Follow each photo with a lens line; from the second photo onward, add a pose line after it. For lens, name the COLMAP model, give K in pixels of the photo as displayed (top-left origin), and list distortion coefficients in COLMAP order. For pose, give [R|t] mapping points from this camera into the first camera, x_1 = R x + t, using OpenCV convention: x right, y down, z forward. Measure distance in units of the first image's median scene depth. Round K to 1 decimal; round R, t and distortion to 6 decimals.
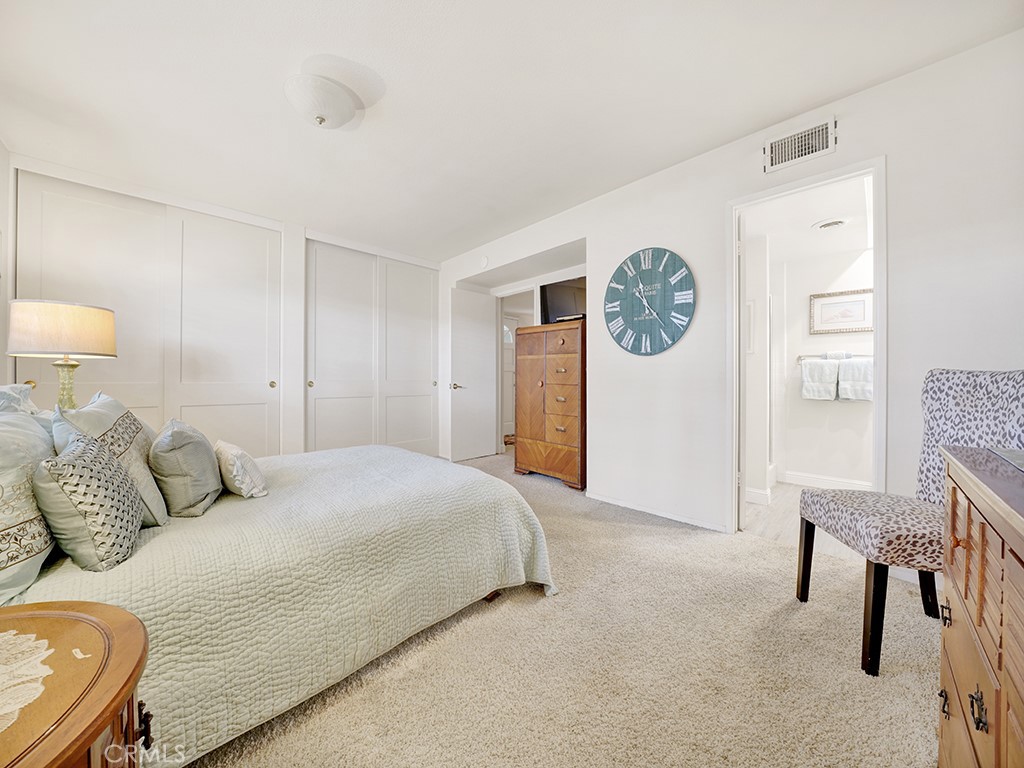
lens RADIAL K [[361.8, 0, 509.3], [0, 361.8, 381.0], [0, 0, 1]] dist [-0.024760, -0.000268]
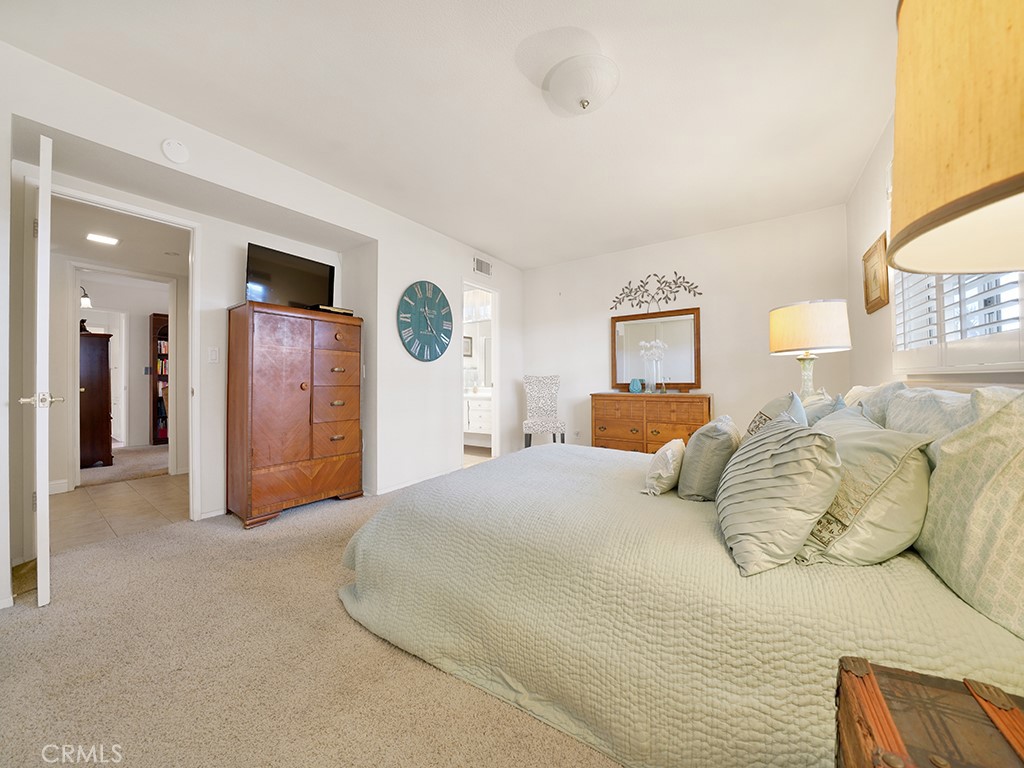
lens RADIAL K [[361.8, 0, 508.4], [0, 361.8, 379.3], [0, 0, 1]] dist [-0.024760, -0.000268]
pose [[-0.196122, 0.000145, 0.980580, -0.914817], [0.010923, 0.999938, 0.002037, -0.004245], [-0.980519, 0.011110, -0.196111, 0.899803]]
